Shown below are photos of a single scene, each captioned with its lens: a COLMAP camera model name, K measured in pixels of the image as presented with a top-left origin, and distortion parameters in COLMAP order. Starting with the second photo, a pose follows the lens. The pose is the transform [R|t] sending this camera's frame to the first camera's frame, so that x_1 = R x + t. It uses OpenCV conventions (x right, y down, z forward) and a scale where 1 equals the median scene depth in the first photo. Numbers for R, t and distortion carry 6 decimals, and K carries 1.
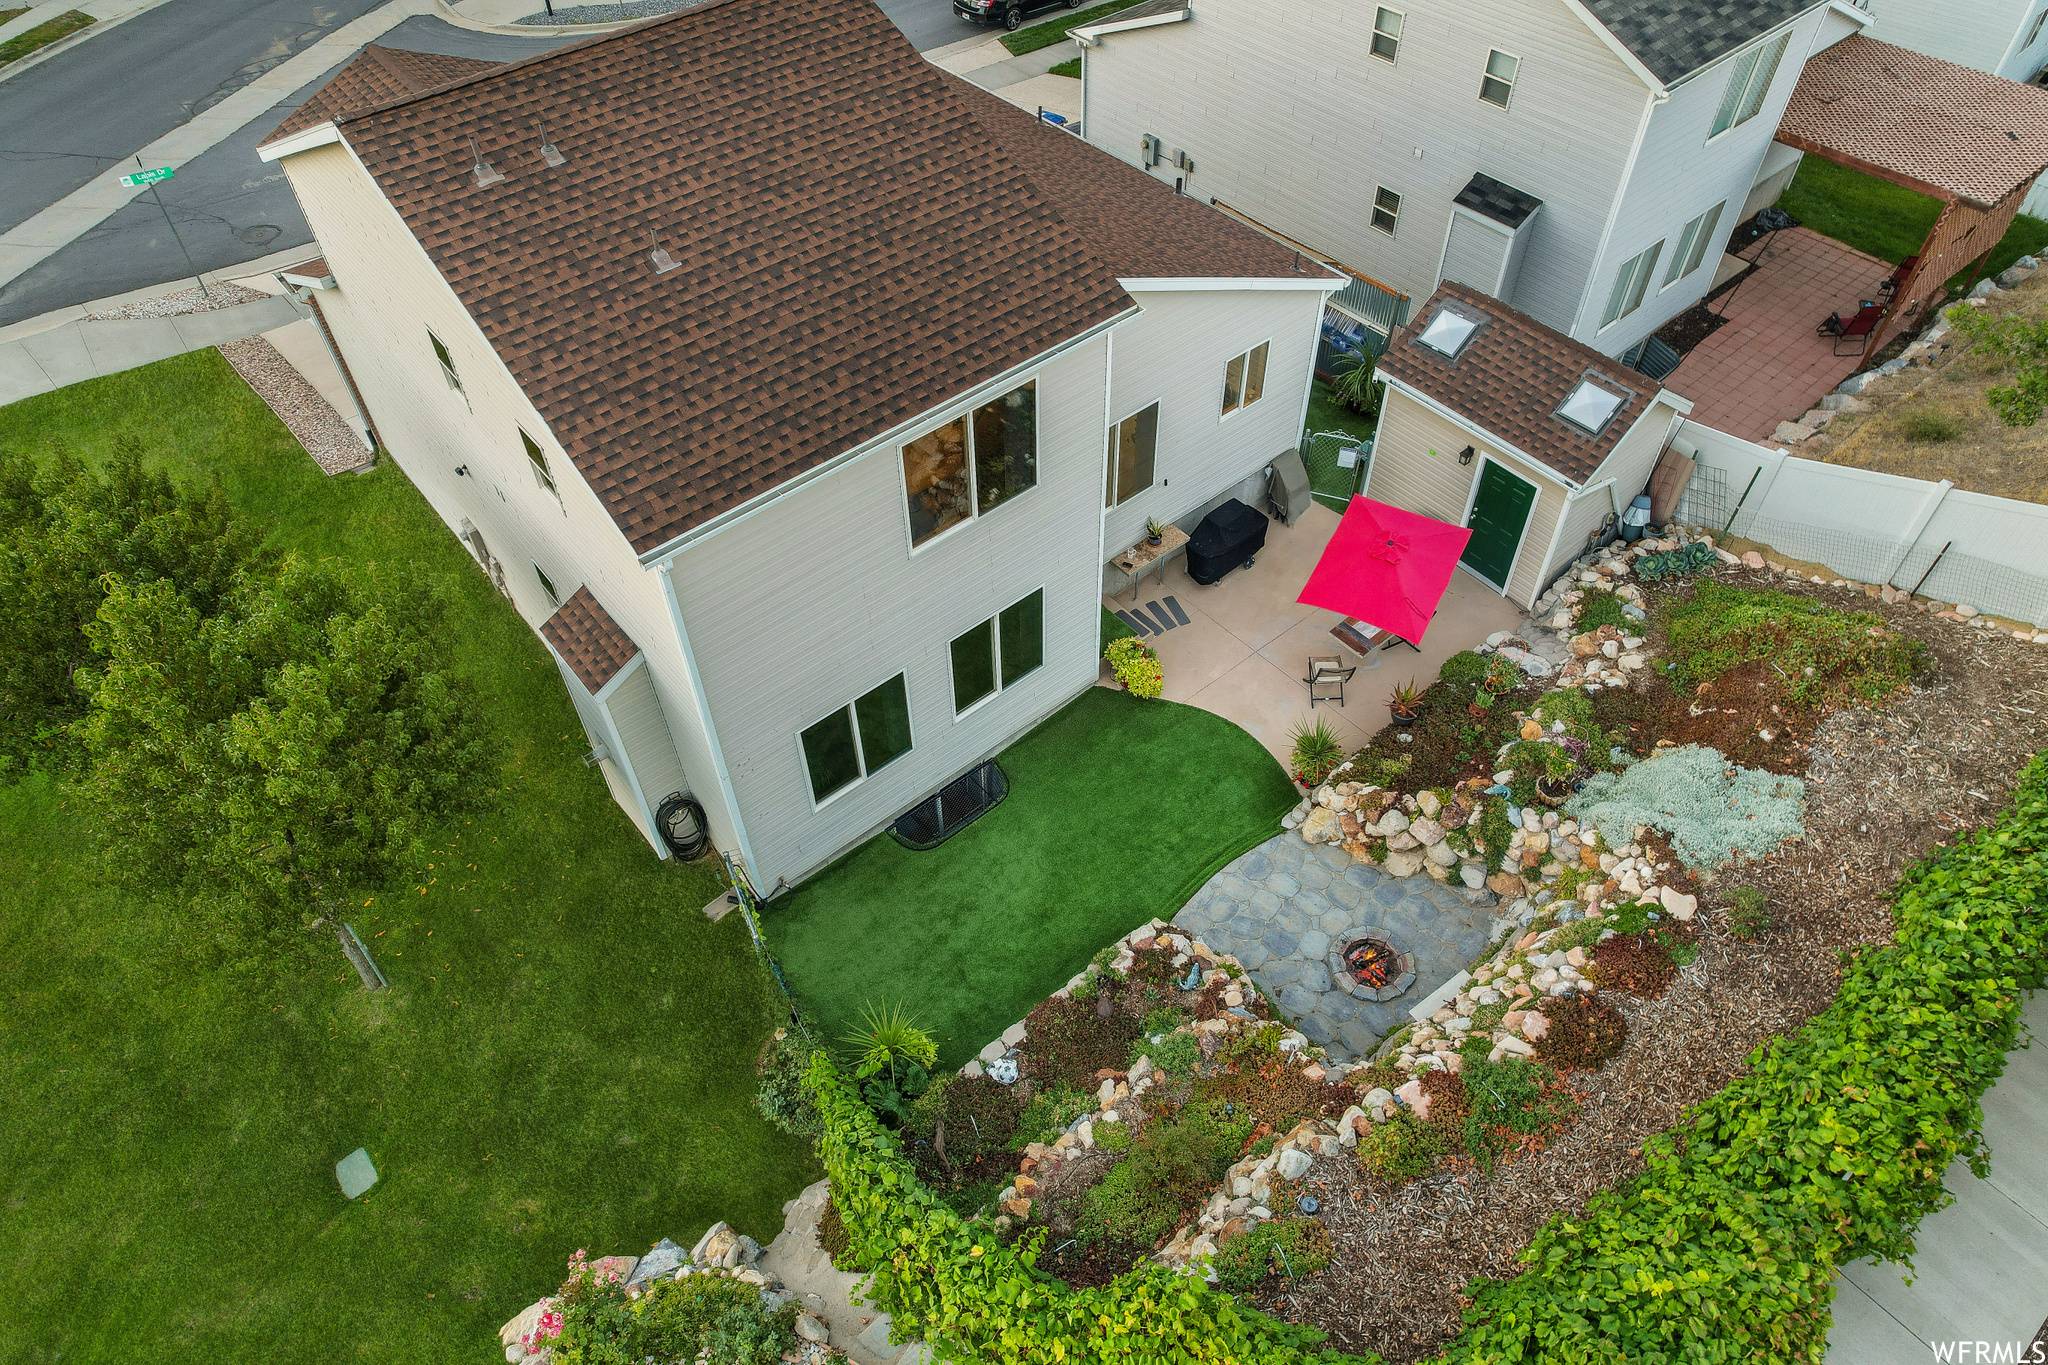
lens RADIAL K [[1321.1, 0, 1024.0], [0, 1321.1, 682.5], [0, 0, 1]] dist [-0.078672, 0.061718]
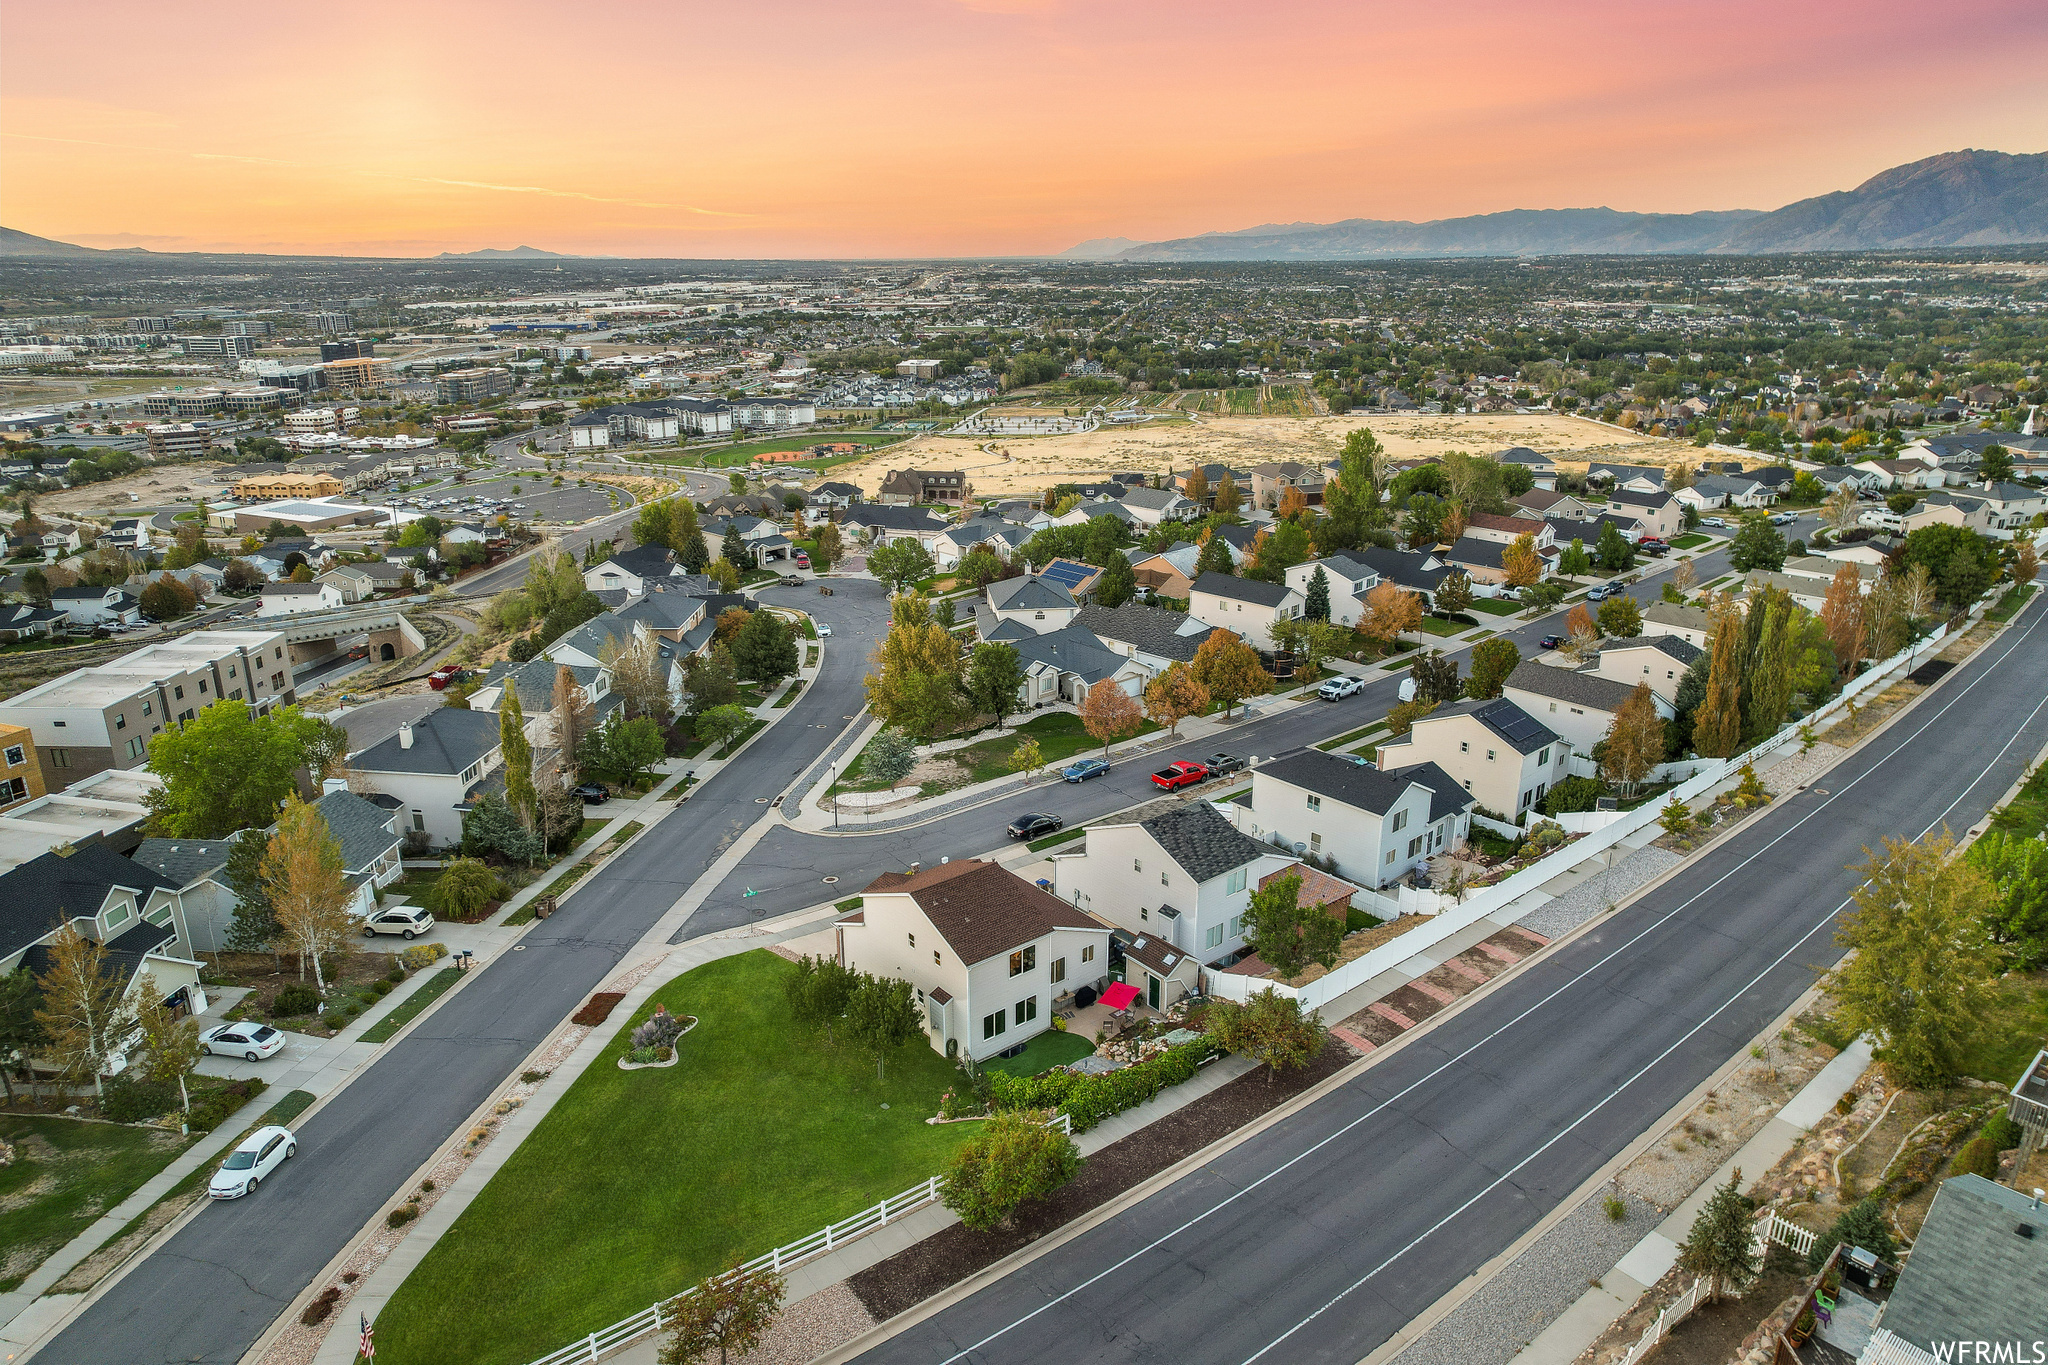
lens RADIAL K [[1321.1, 0, 1024.0], [0, 1321.1, 682.5], [0, 0, 1]] dist [-0.078672, 0.061718]
pose [[0.999761, 0.018312, -0.011982, 0.005951], [-0.021841, 0.869119, -0.494121, 1.100992], [0.001366, 0.494265, 0.869310, -3.079885]]
